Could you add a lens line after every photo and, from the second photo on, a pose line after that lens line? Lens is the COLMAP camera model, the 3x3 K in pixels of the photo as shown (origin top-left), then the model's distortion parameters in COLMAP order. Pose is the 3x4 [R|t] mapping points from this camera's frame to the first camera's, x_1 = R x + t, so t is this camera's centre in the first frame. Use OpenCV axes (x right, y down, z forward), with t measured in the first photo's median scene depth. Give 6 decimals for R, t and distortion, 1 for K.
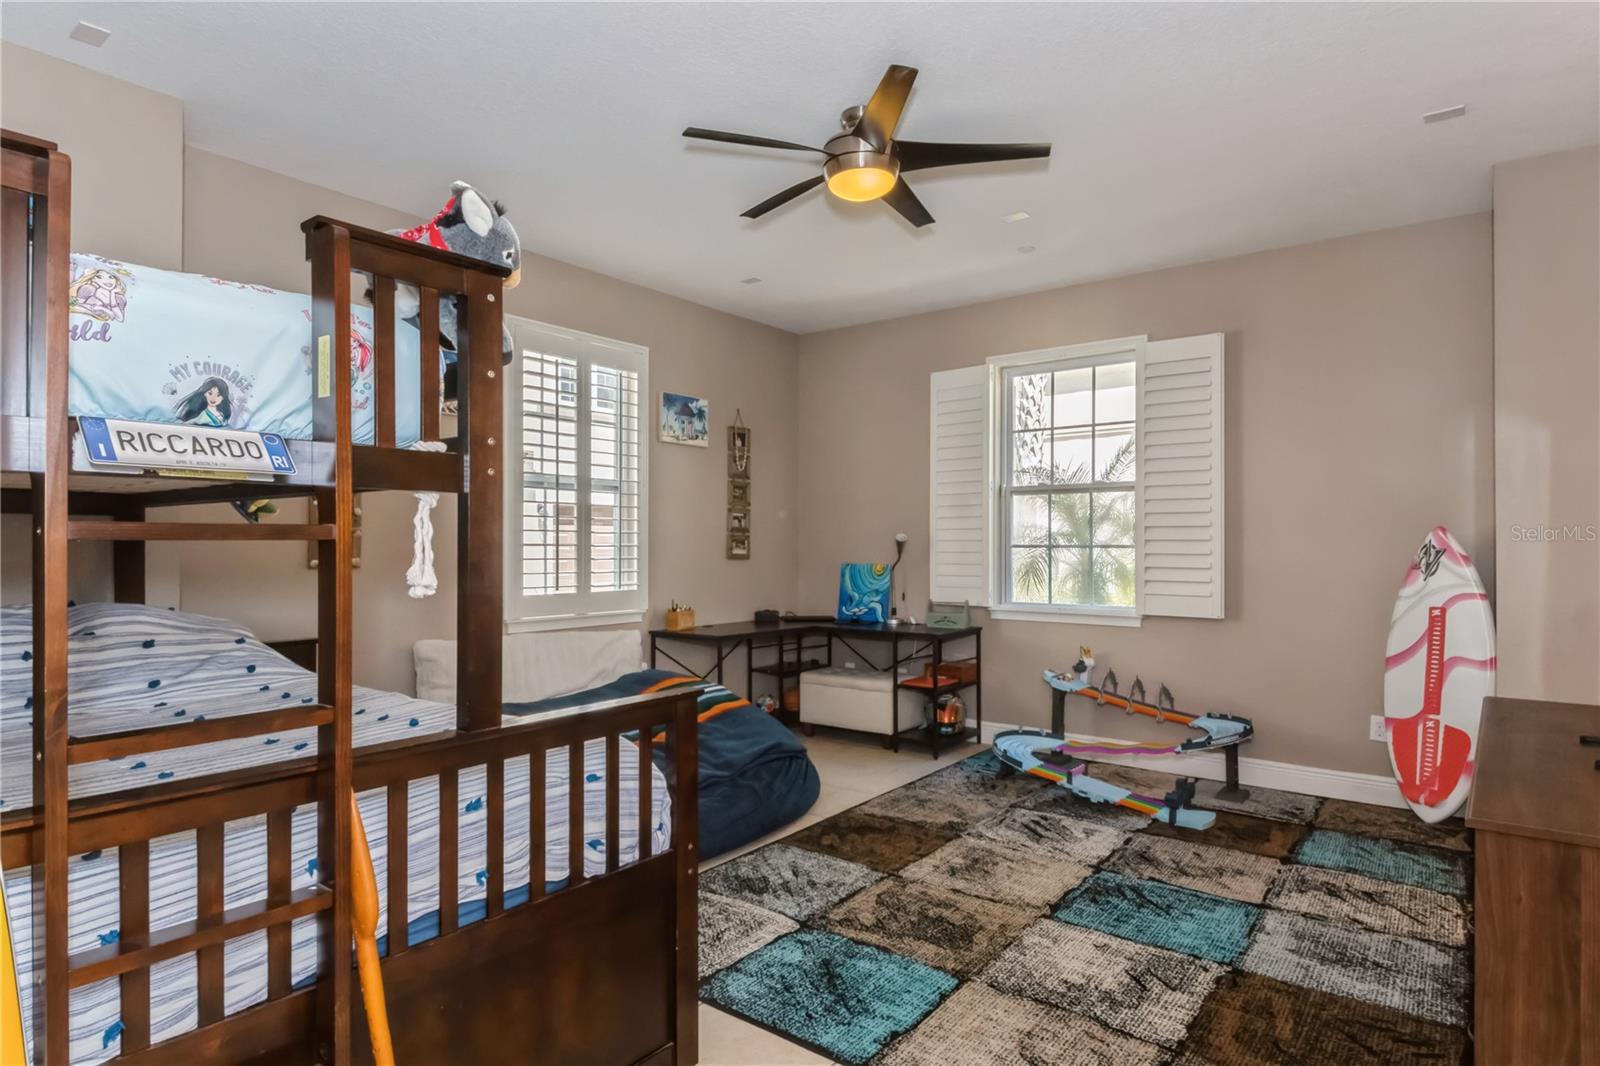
lens RADIAL K [[877.0, 0, 785.9], [0, 877.0, 532.7], [0, 0, 1]] dist [0.046376, -0.040089]
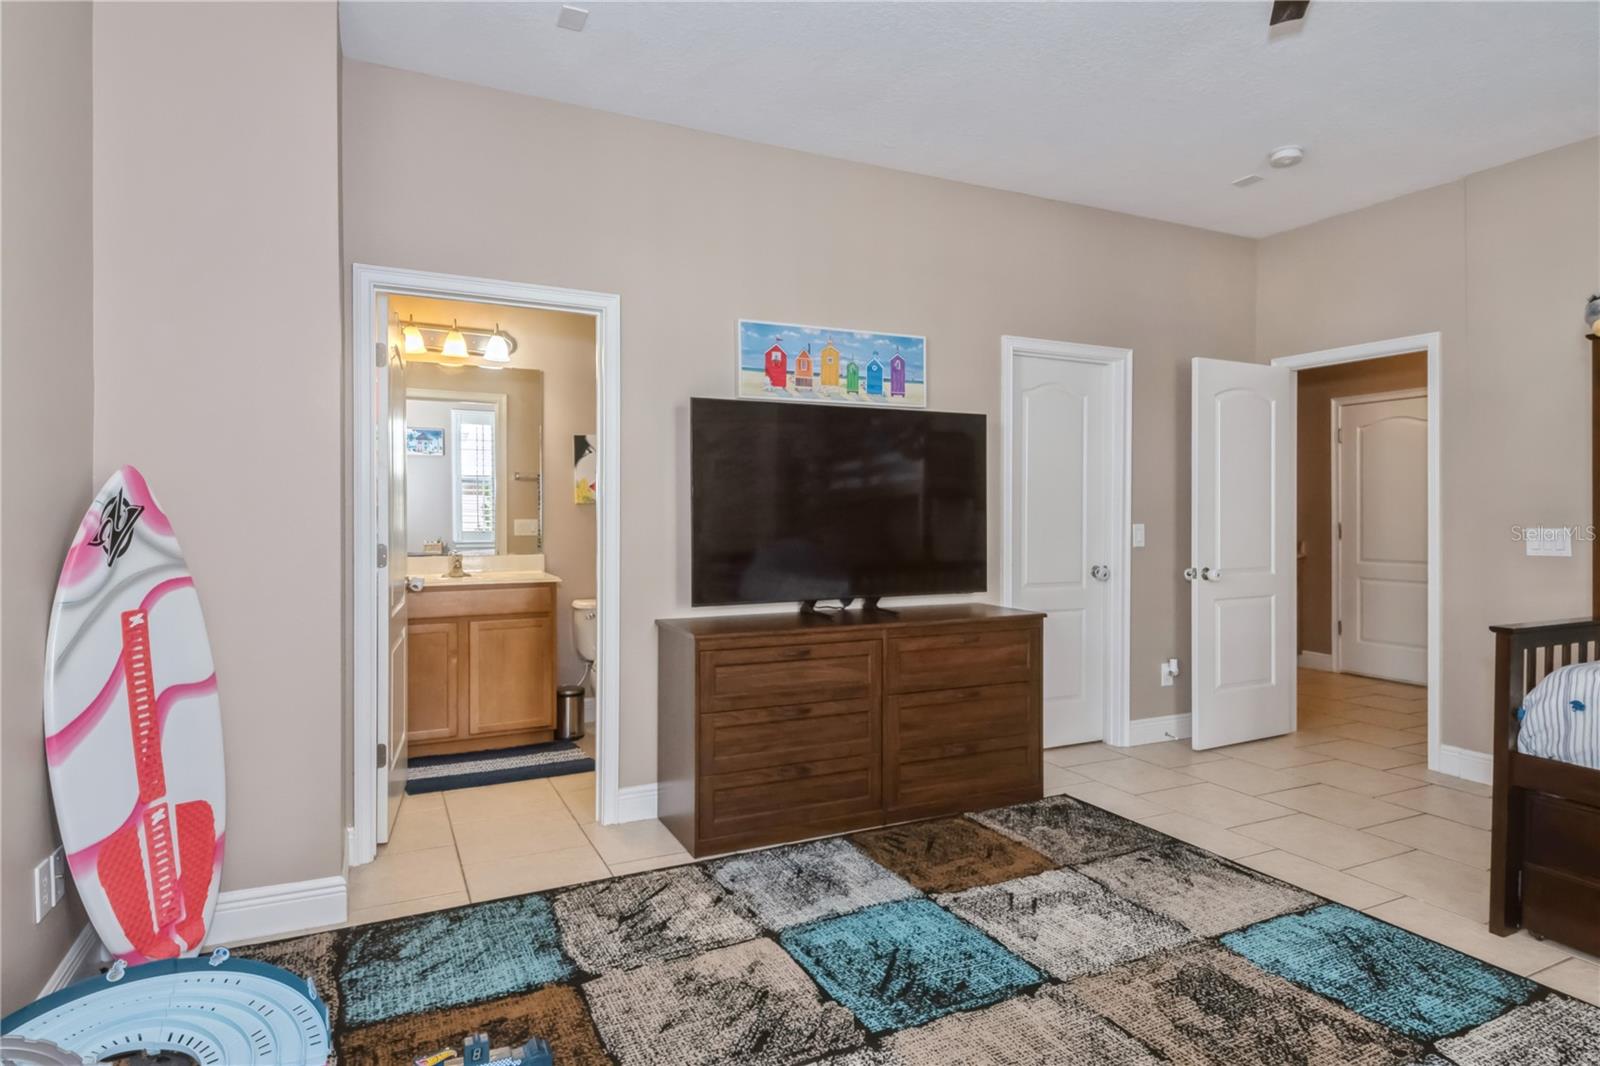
lens RADIAL K [[877.0, 0, 785.9], [0, 877.0, 532.7], [0, 0, 1]] dist [0.046376, -0.040089]
pose [[-0.893980, -0.015669, 0.447832, 0.166556], [-0.010166, 0.999840, 0.014688, 0.032012], [-0.447991, 0.008578, -0.893997, 1.843315]]
